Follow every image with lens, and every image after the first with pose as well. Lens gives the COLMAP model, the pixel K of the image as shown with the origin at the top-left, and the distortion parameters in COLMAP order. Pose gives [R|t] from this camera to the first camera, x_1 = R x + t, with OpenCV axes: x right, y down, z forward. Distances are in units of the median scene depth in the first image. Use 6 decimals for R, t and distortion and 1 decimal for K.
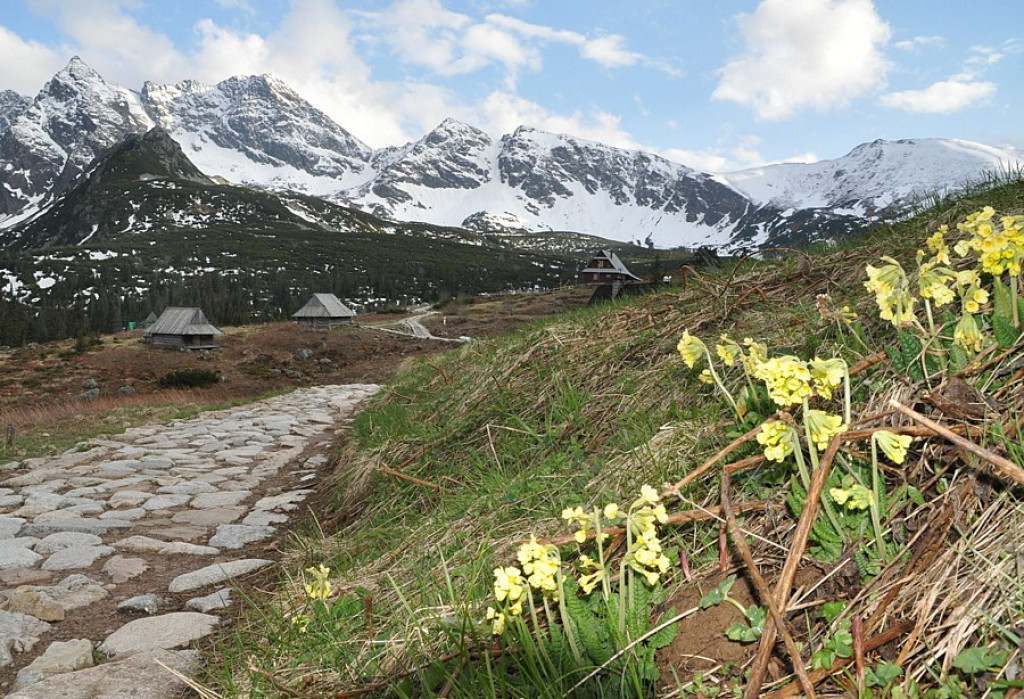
lens RADIAL K [[947.1, 0, 504.1], [0, 947.1, 378.0], [0, 0, 1]] dist [-0.087281, 0.000000]
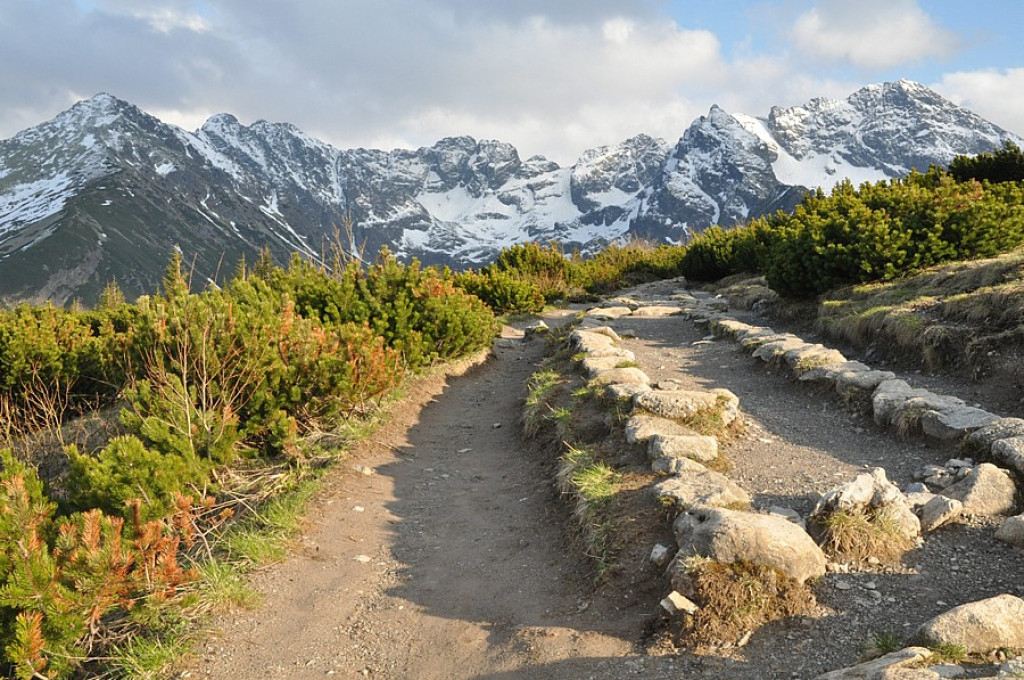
lens RADIAL K [[1218.6, 0, 511.7], [0, 1218.6, 331.8], [0, 0, 1]] dist [0.147124, 0.000000]
pose [[0.854440, -0.051319, -0.517009, 0.045374], [0.019653, 0.997590, -0.066543, -0.001337], [0.519178, 0.046696, 0.853389, -0.279905]]
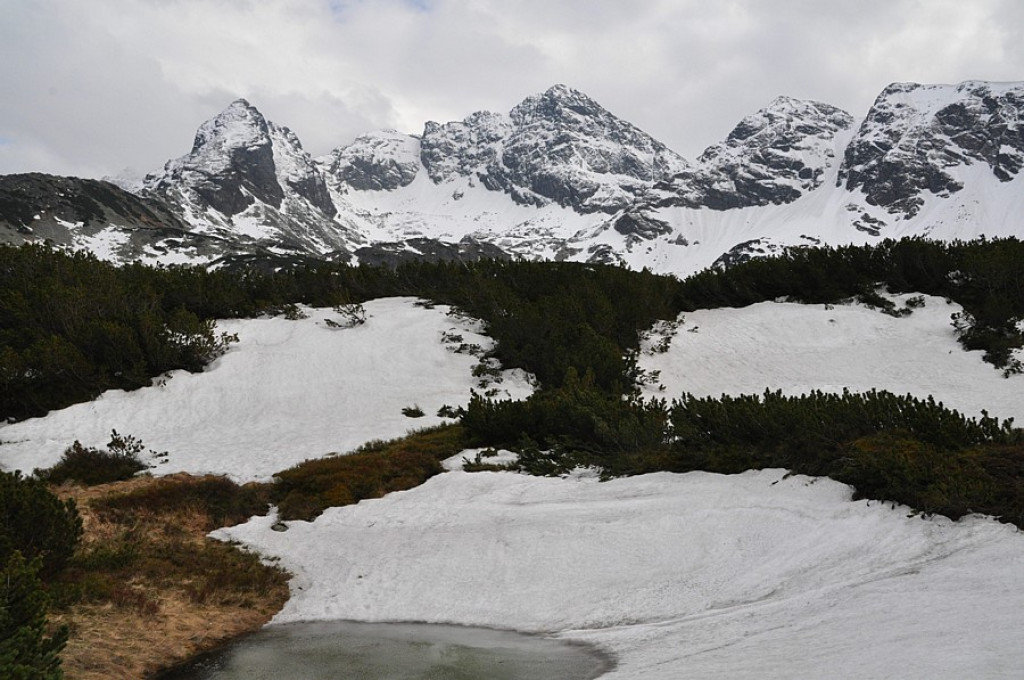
lens RADIAL K [[1003.2, 0, 512.7], [0, 1003.2, 338.6], [0, 0, 1]] dist [0.026737, 0.000000]
pose [[0.815860, -0.052946, -0.575821, 0.187143], [-0.008835, 0.994542, -0.103965, -0.049516], [0.578182, 0.089908, 0.810939, 0.401982]]
